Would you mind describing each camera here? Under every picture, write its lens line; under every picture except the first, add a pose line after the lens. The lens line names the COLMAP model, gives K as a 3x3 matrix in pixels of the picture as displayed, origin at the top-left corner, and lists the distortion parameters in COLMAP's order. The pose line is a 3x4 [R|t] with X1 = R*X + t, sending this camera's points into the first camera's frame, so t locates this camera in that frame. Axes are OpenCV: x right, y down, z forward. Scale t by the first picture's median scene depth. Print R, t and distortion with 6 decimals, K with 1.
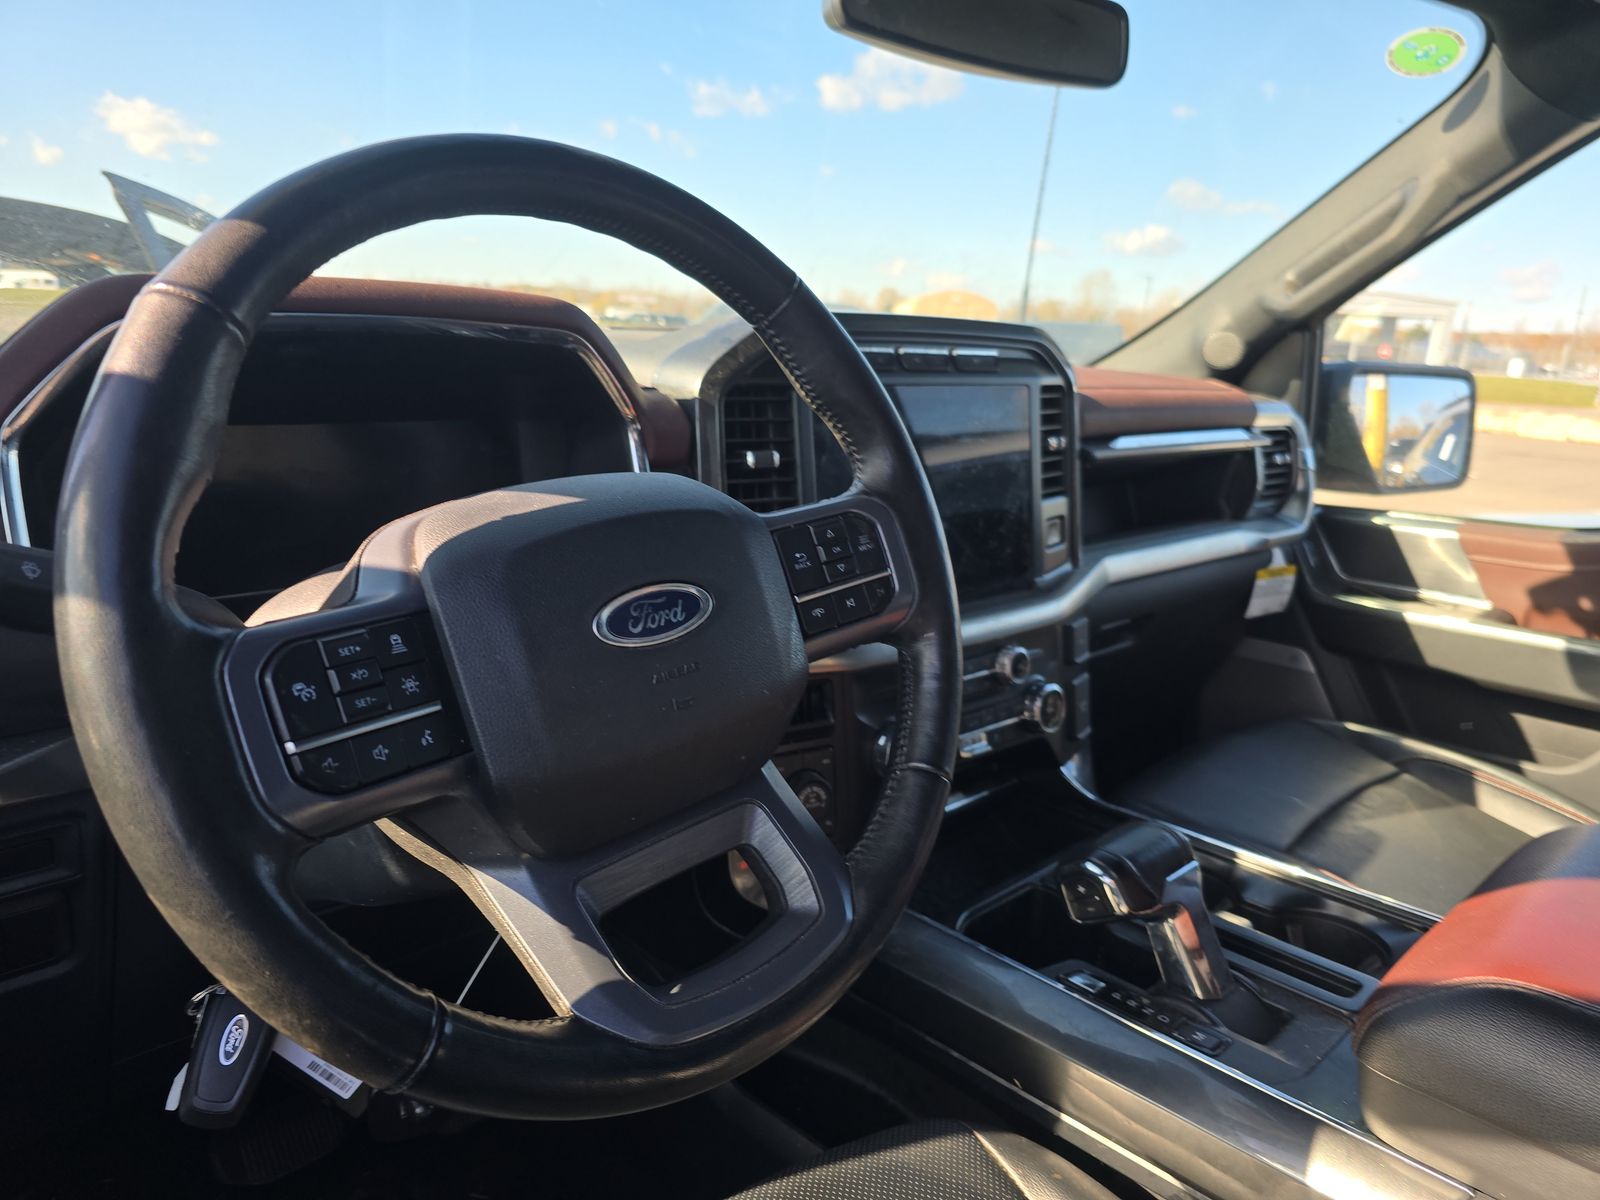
lens RADIAL K [[1075.8, 0, 798.4], [0, 1075.8, 605.1], [0, 0, 1]] dist [0.051252, -0.048065]
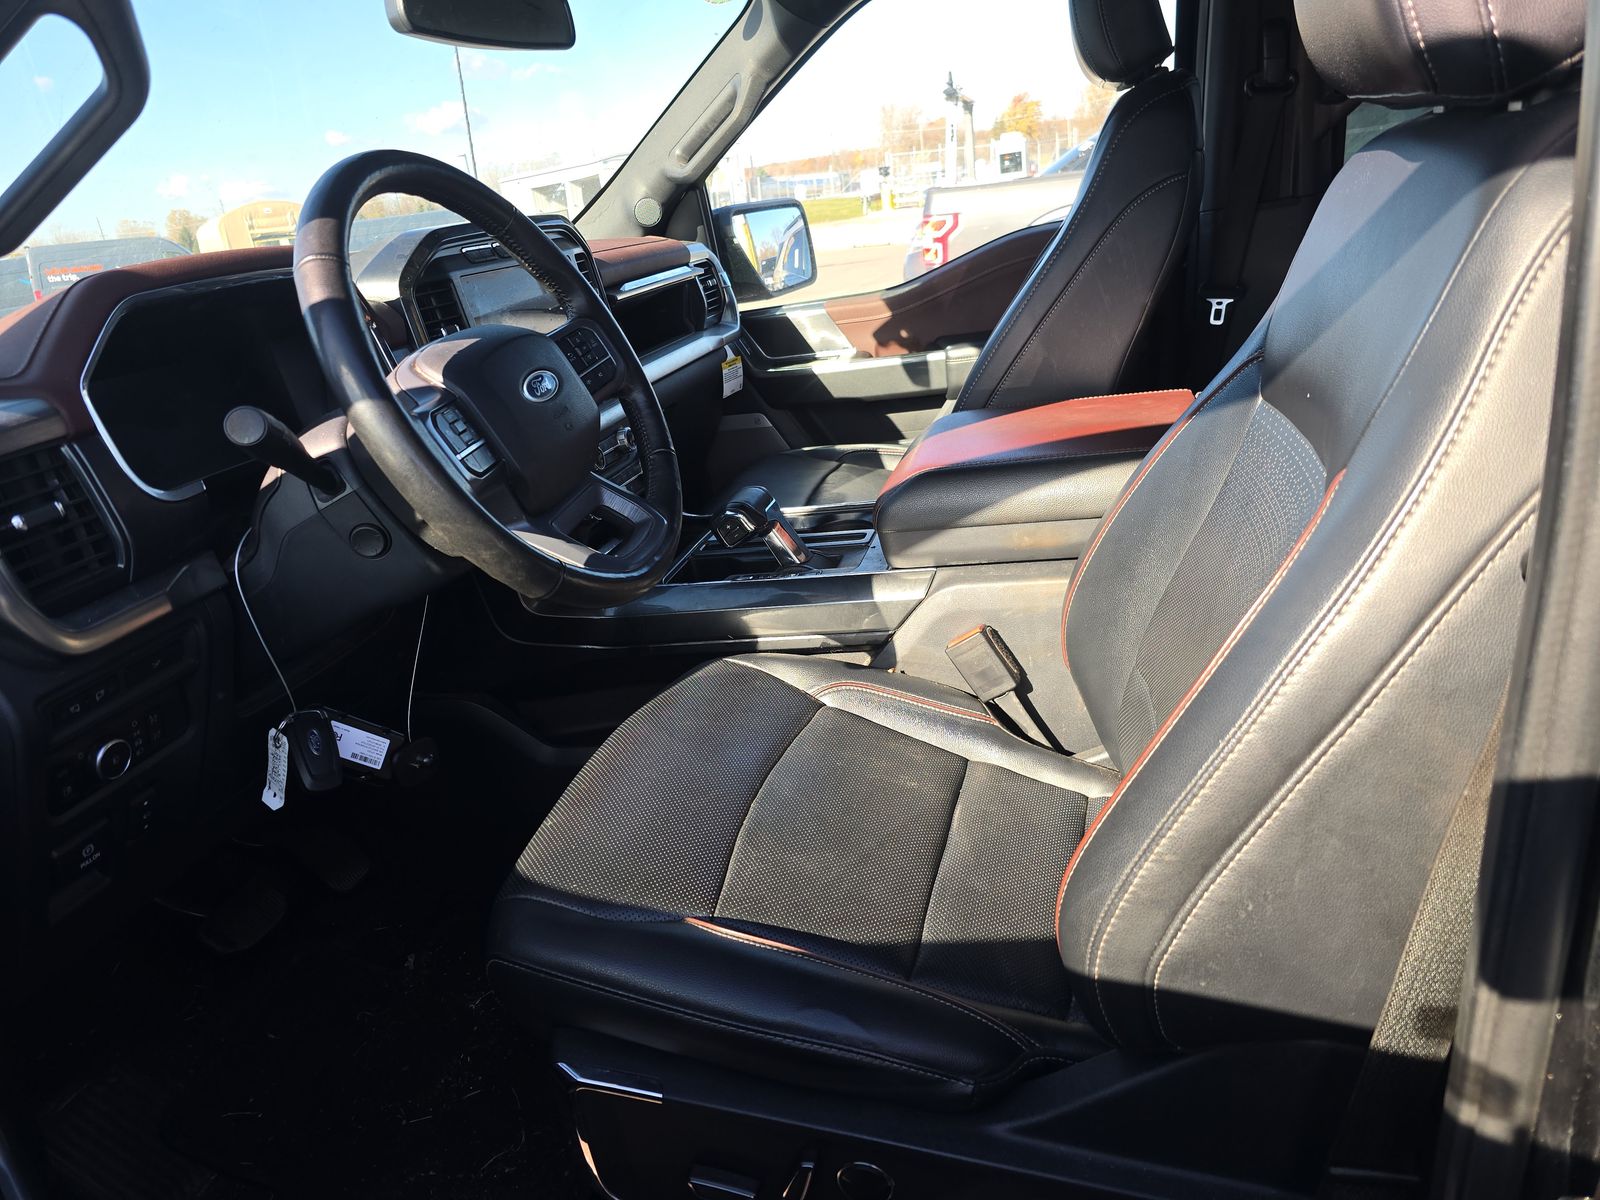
lens RADIAL K [[1075.8, 0, 789.4], [0, 1075.8, 595.4], [0, 0, 1]] dist [0.051252, -0.048065]
pose [[0.832429, -0.325873, 0.448184, -0.468167], [0.285056, 0.945406, 0.157957, 0.114638], [-0.475190, -0.003730, 0.879875, -0.585405]]
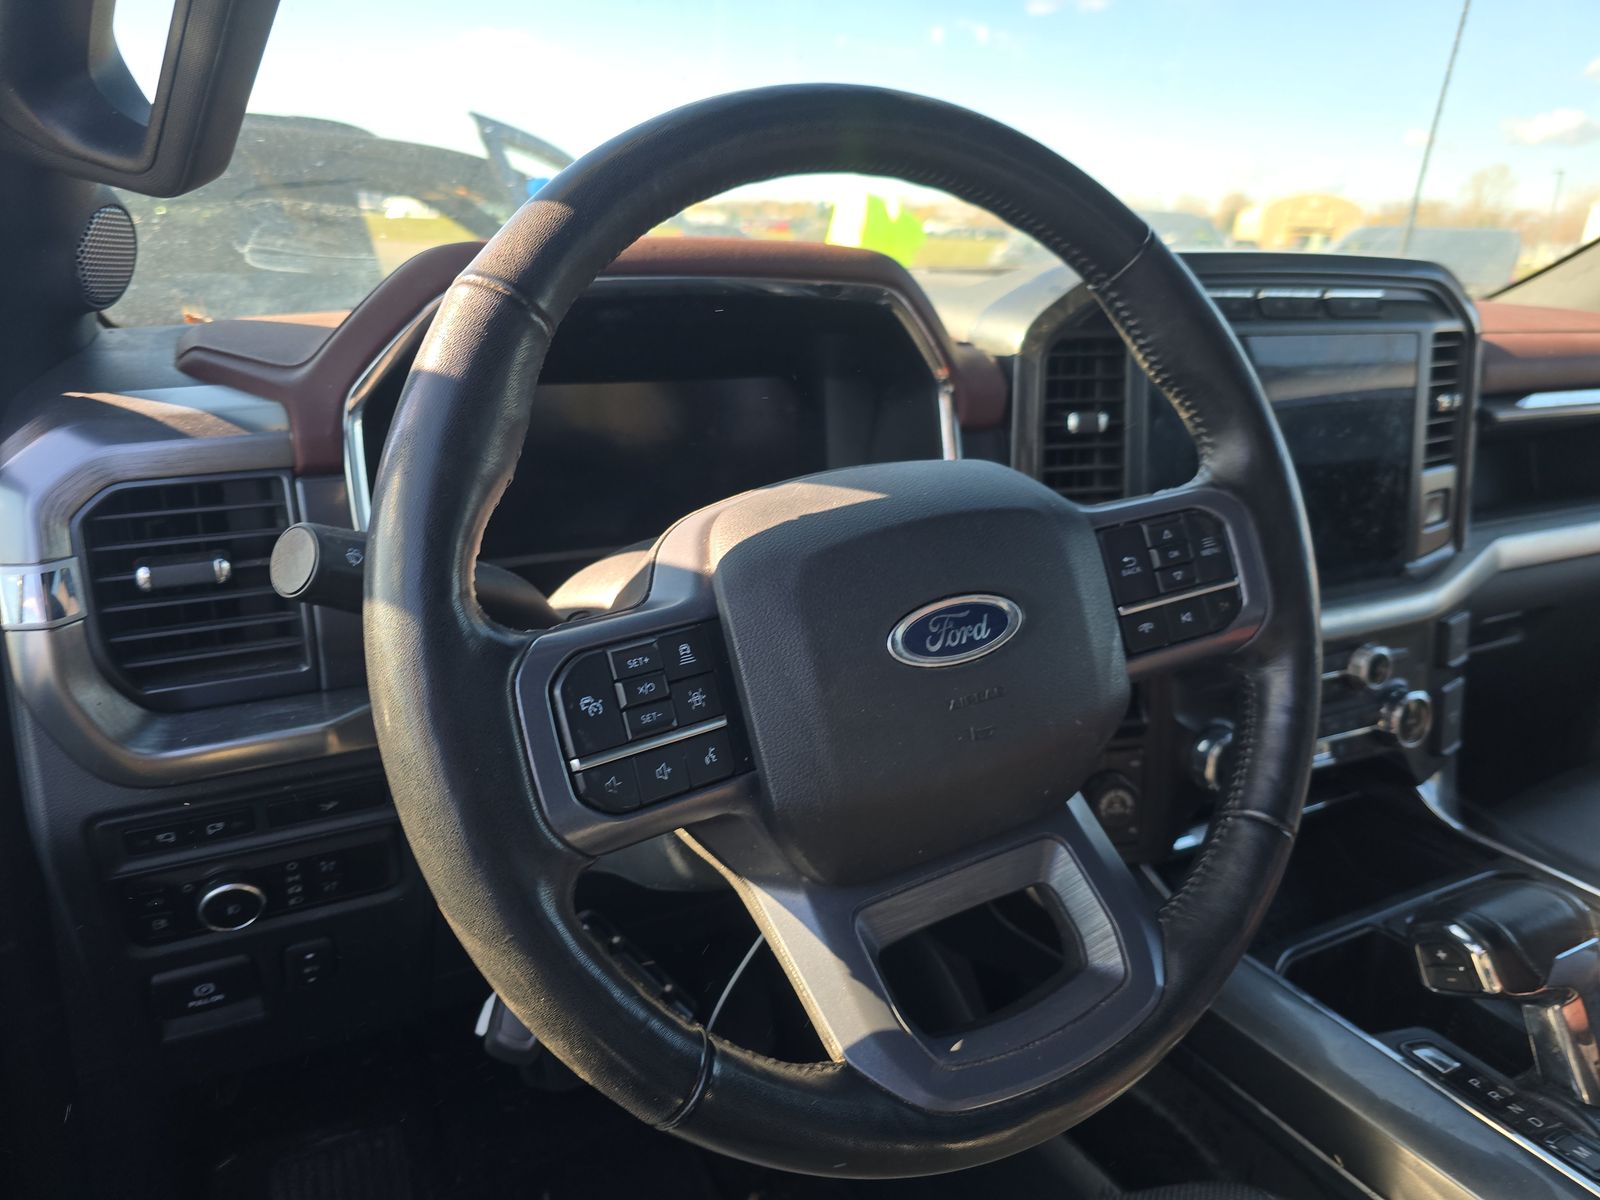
lens RADIAL K [[1075.8, 0, 814.1], [0, 1075.8, 610.8], [0, 0, 1]] dist [0.051252, -0.048065]
pose [[0.964678, 0.071754, -0.253470, -0.014173], [-0.052165, 0.995168, 0.083185, -0.047004], [0.258214, -0.067025, 0.963760, 0.067383]]
